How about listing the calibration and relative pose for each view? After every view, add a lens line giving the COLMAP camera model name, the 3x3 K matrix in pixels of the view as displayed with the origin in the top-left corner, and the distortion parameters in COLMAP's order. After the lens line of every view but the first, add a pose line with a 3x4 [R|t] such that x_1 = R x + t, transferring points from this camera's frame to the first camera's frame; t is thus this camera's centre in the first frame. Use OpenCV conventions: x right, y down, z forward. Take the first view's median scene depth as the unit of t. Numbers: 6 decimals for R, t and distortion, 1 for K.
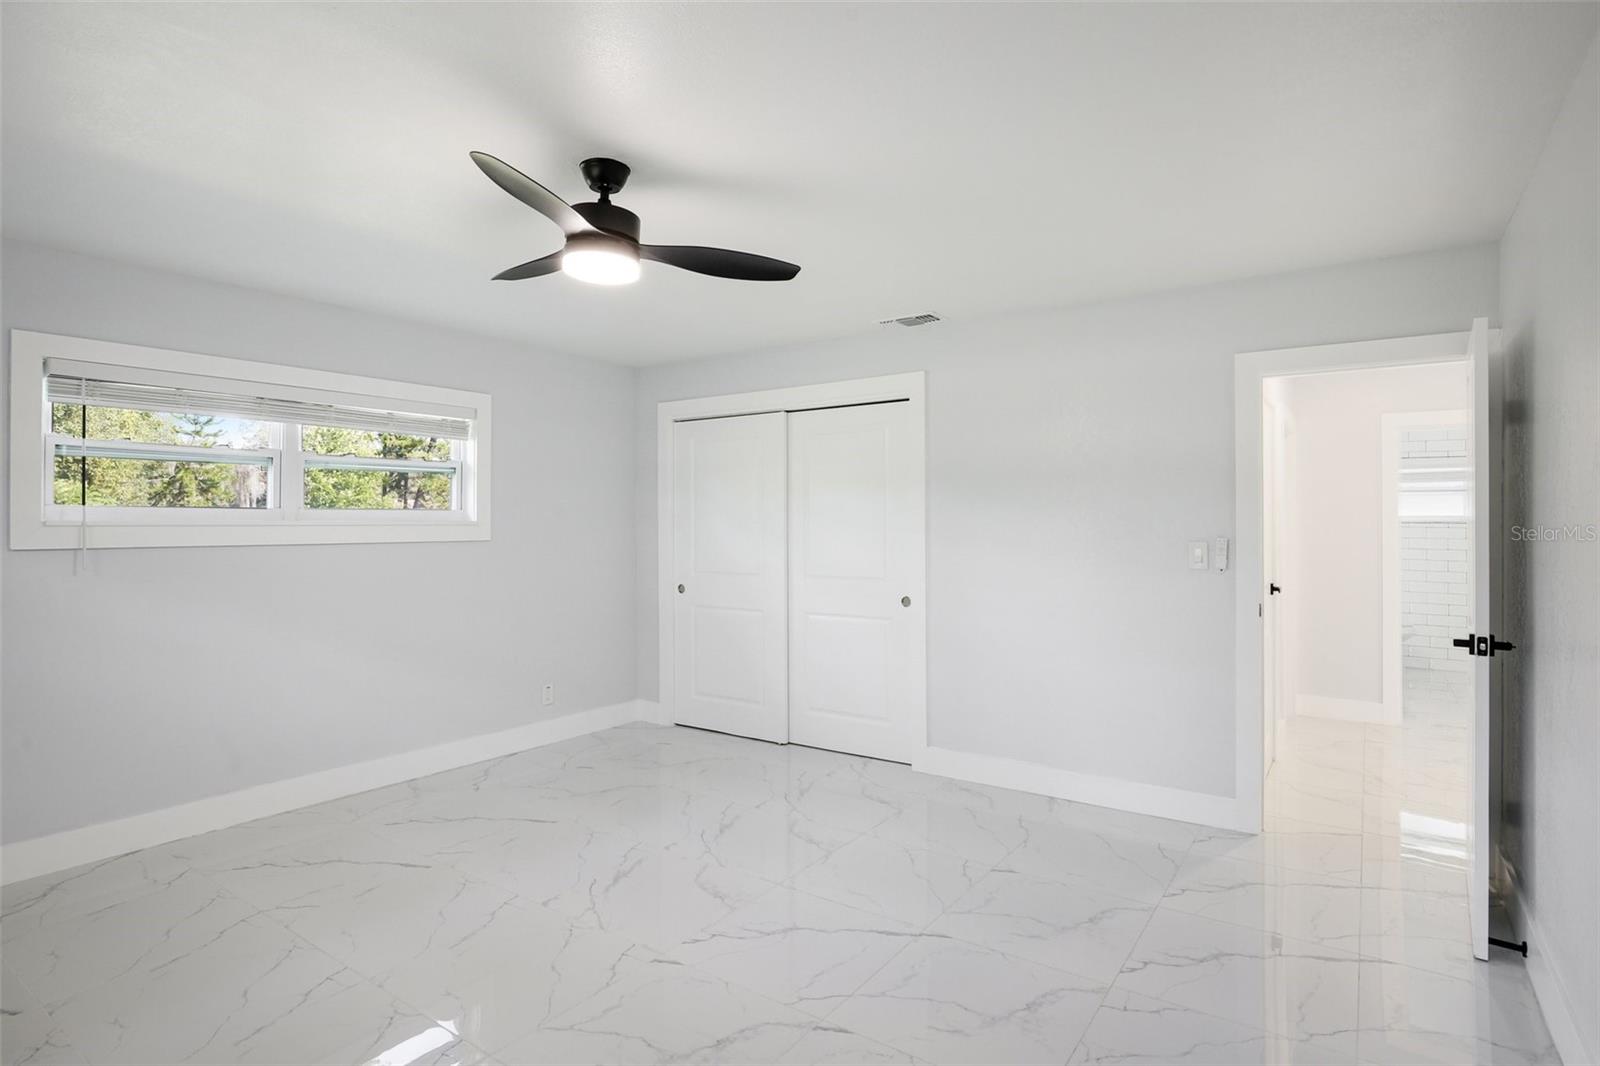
lens RADIAL K [[819.6, 0, 802.7], [0, 819.6, 528.3], [0, 0, 1]] dist [-0.001988, -0.000174]
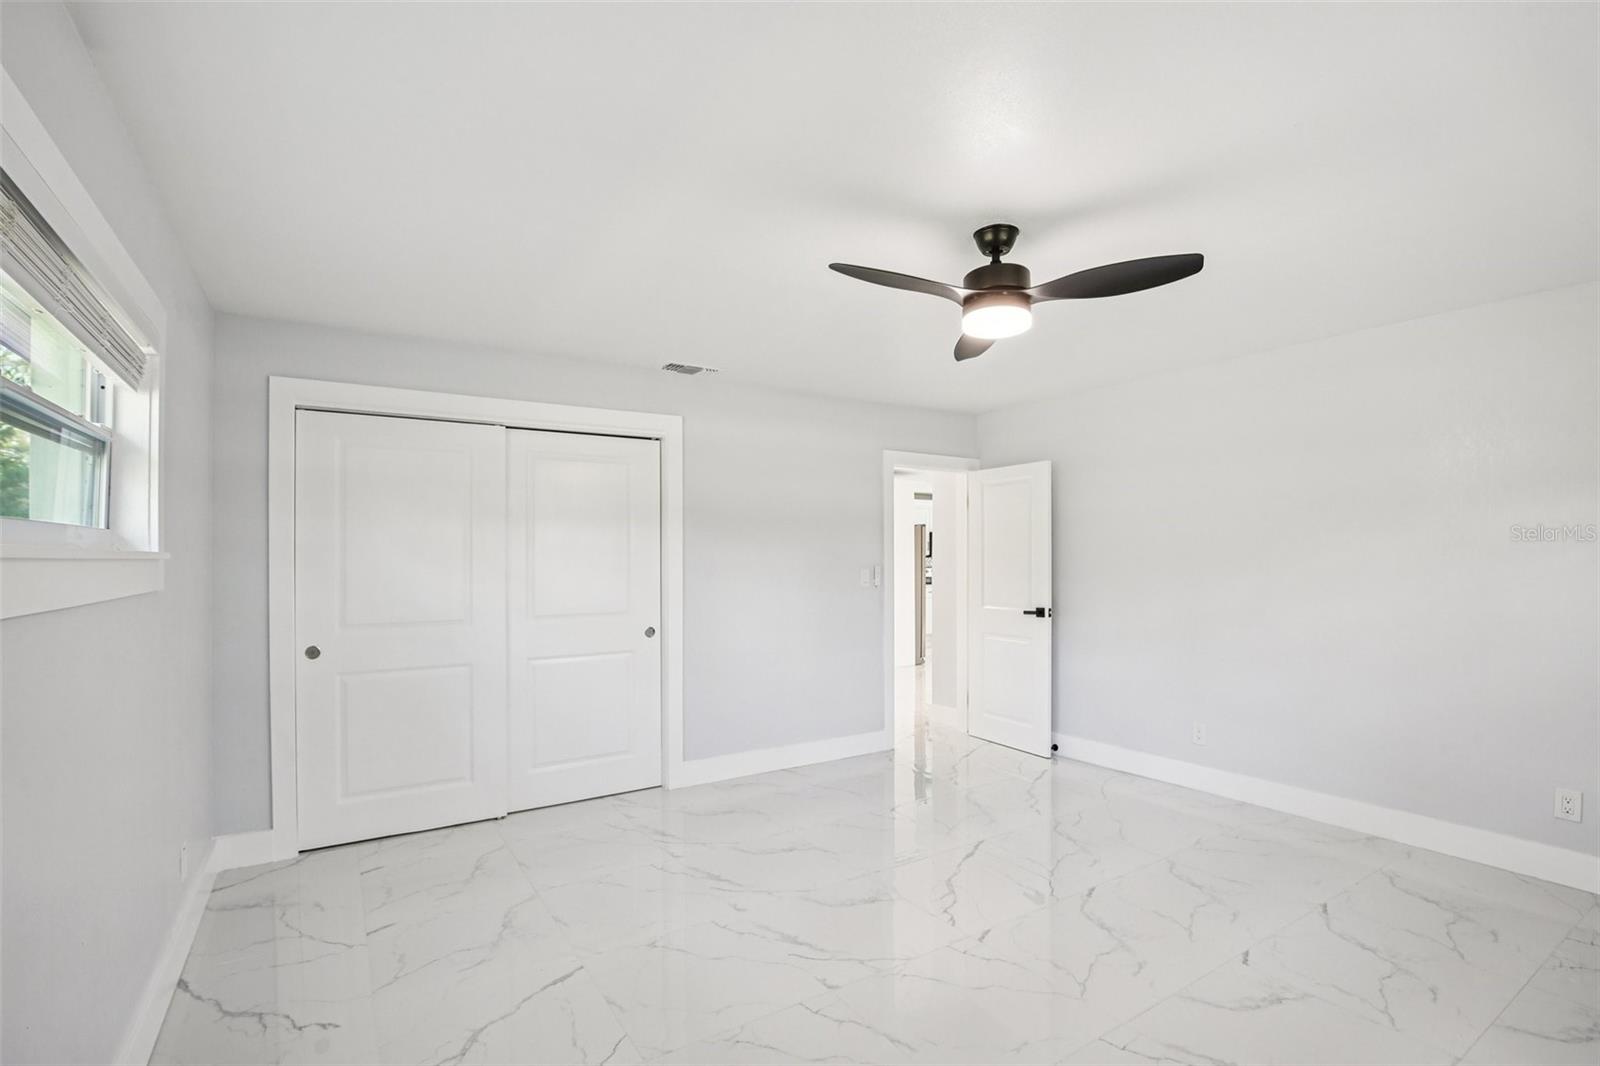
lens RADIAL K [[754.1, 0, 803.9], [0, 754.1, 545.9], [0, 0, 1]] dist [-0.019998, -0.000290]
pose [[0.380033, 0.012223, 0.924892, -0.686674], [0.007427, 0.999840, -0.016265, -0.002669], [-0.924943, 0.013051, 0.379881, 0.454872]]
